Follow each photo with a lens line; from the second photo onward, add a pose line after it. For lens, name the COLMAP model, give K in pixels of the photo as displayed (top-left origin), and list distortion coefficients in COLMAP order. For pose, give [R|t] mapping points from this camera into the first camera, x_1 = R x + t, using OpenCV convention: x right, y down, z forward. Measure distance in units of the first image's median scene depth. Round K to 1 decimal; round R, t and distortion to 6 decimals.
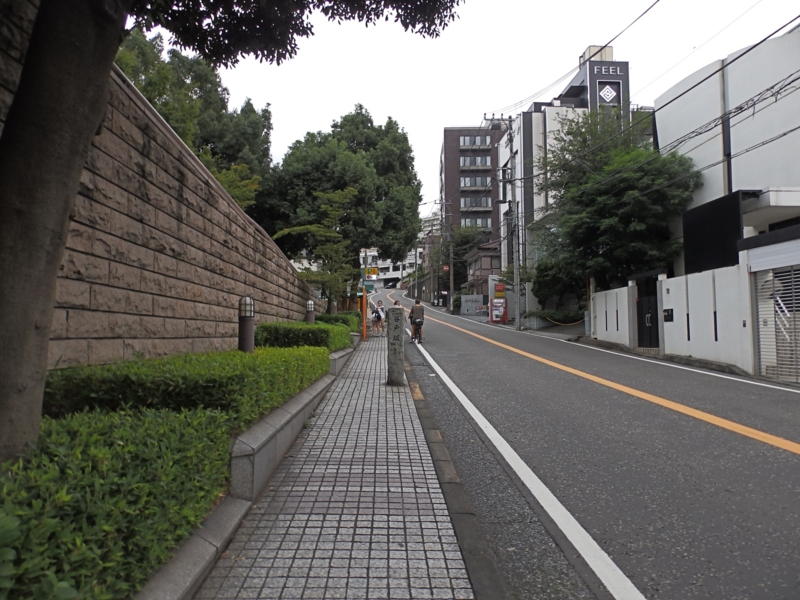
lens RADIAL K [[513.3, 0, 400.0], [0, 513.3, 300.0], [0, 0, 1]] dist [0.063540, 0.000465]
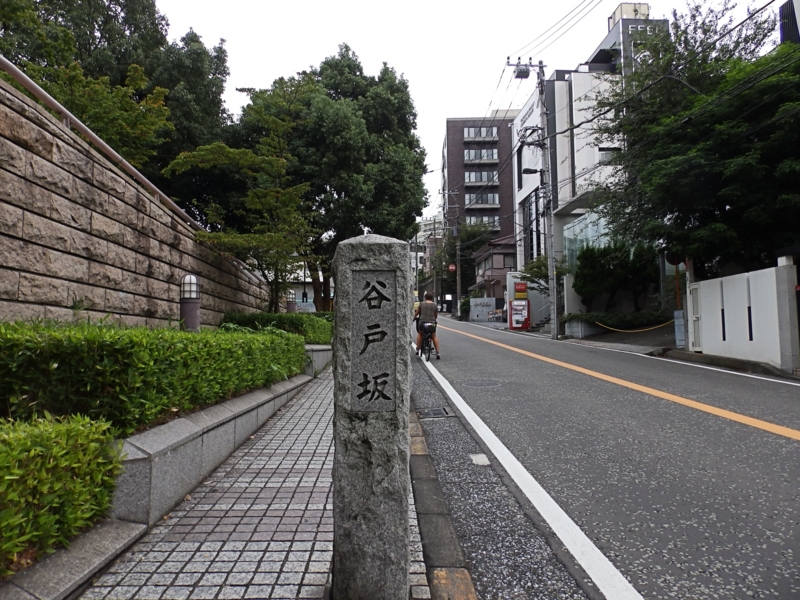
lens RADIAL K [[513.3, 0, 400.0], [0, 513.3, 300.0], [0, 0, 1]] dist [0.063540, 0.000465]
pose [[0.999990, -0.004451, 0.000569, 0.001155], [0.004460, 0.999850, -0.016735, 0.012262], [-0.000495, 0.016738, 0.999860, 0.229530]]
